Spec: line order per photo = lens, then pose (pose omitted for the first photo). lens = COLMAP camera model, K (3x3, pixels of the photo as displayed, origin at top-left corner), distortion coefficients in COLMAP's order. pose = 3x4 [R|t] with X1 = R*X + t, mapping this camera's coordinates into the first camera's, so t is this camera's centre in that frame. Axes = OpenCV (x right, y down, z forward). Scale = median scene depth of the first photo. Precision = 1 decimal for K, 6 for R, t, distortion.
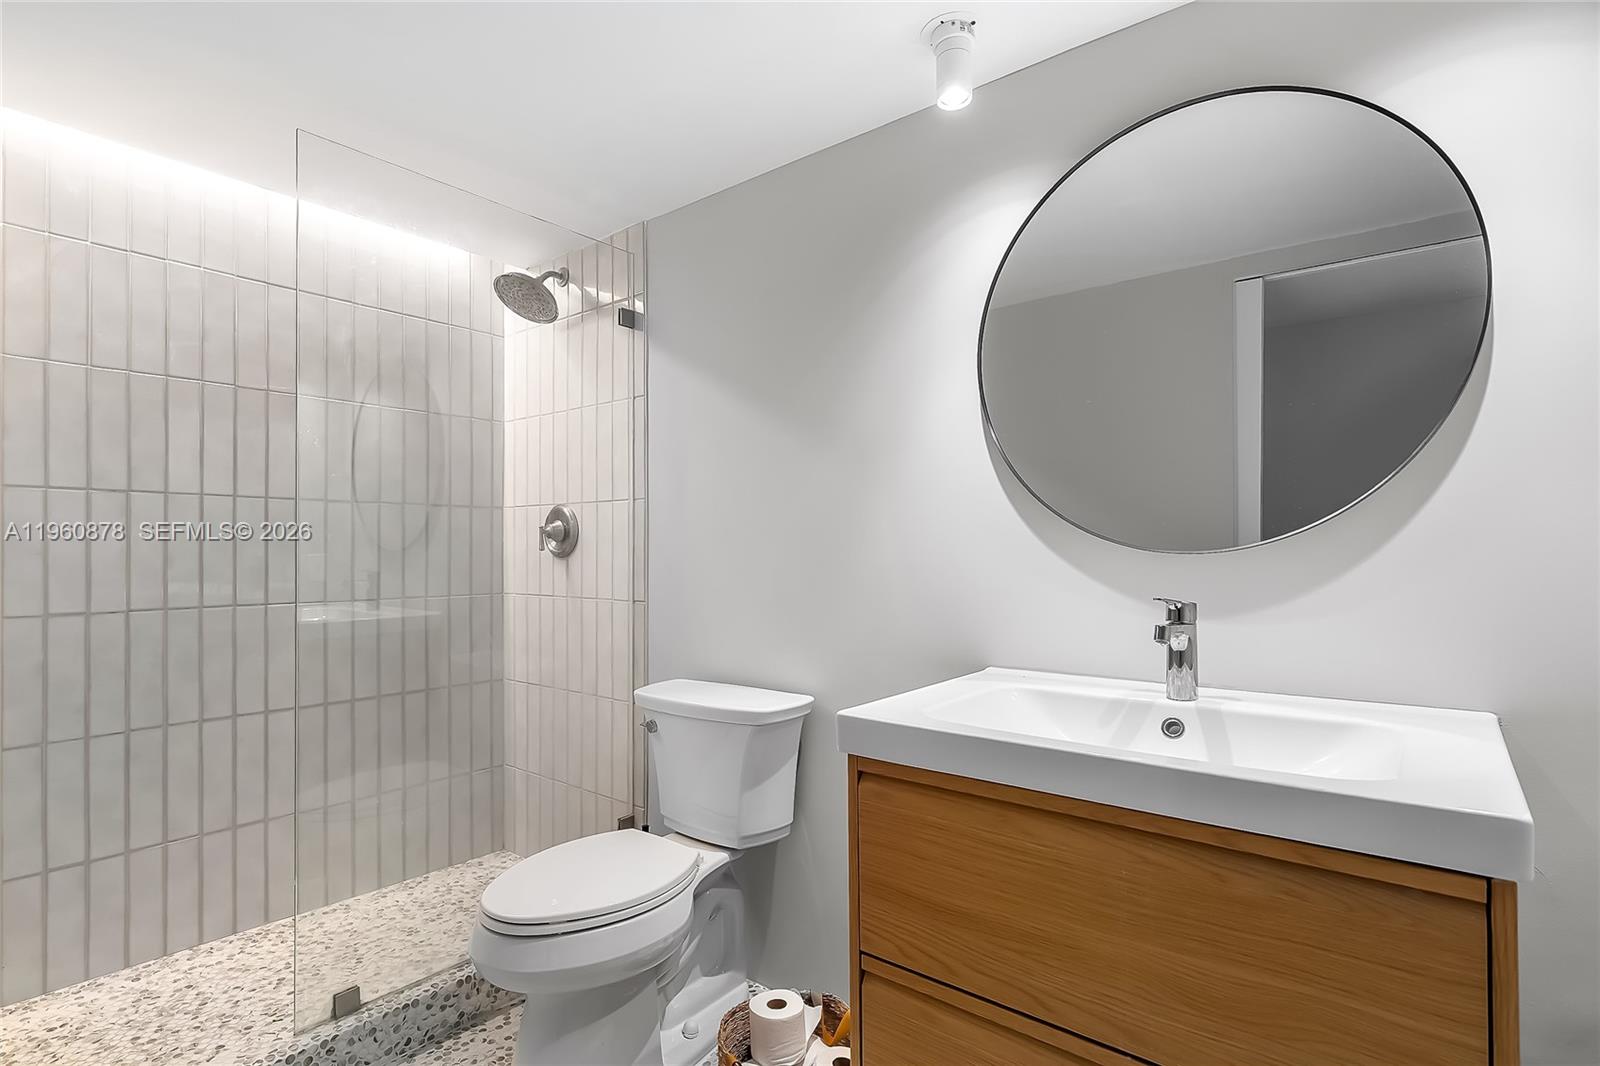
lens RADIAL K [[803.4, 0, 799.3], [0, 803.4, 541.2], [0, 0, 1]] dist [-0.003827, 0.001251]
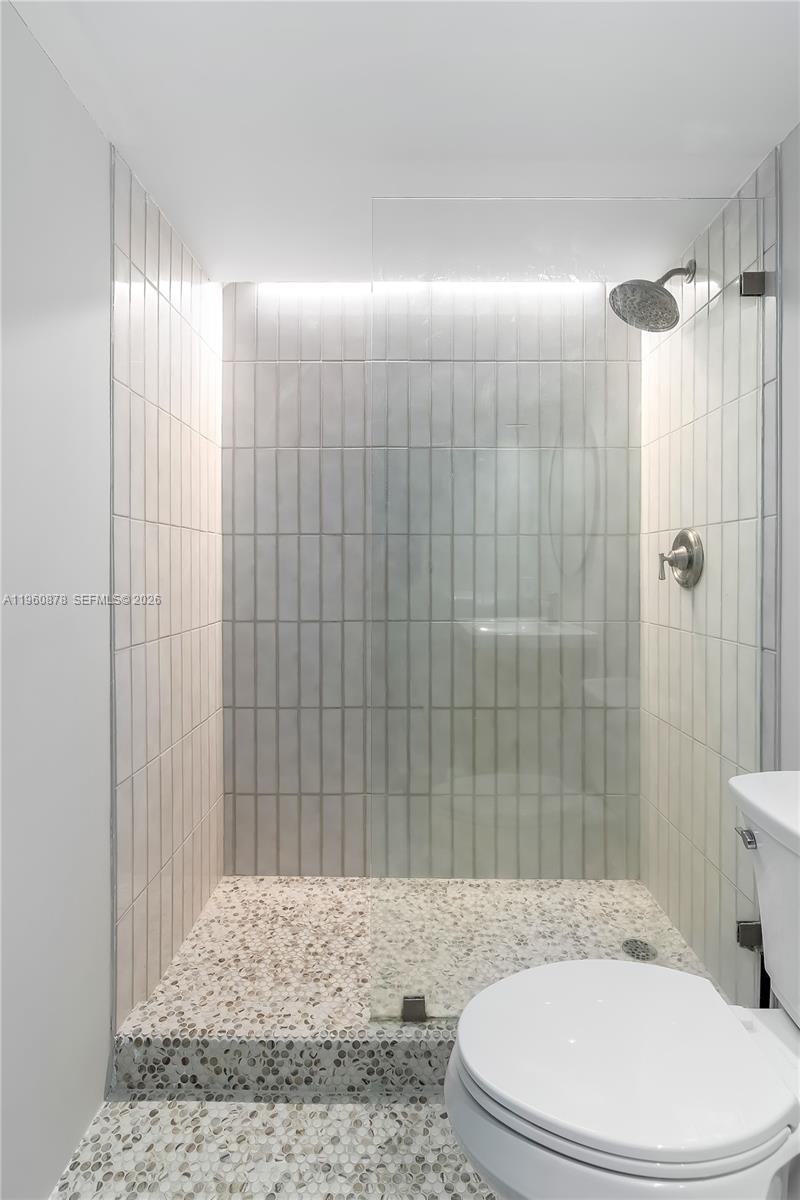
lens RADIAL K [[602.6, 0, 389.0], [0, 602.6, 571.1], [0, 0, 1]] dist [-0.003827, 0.001251]
pose [[0.619009, 0.004120, -0.785373, 0.026531], [0.007333, 0.999912, 0.011026, -0.008714], [0.785350, -0.012584, 0.618924, 0.364710]]
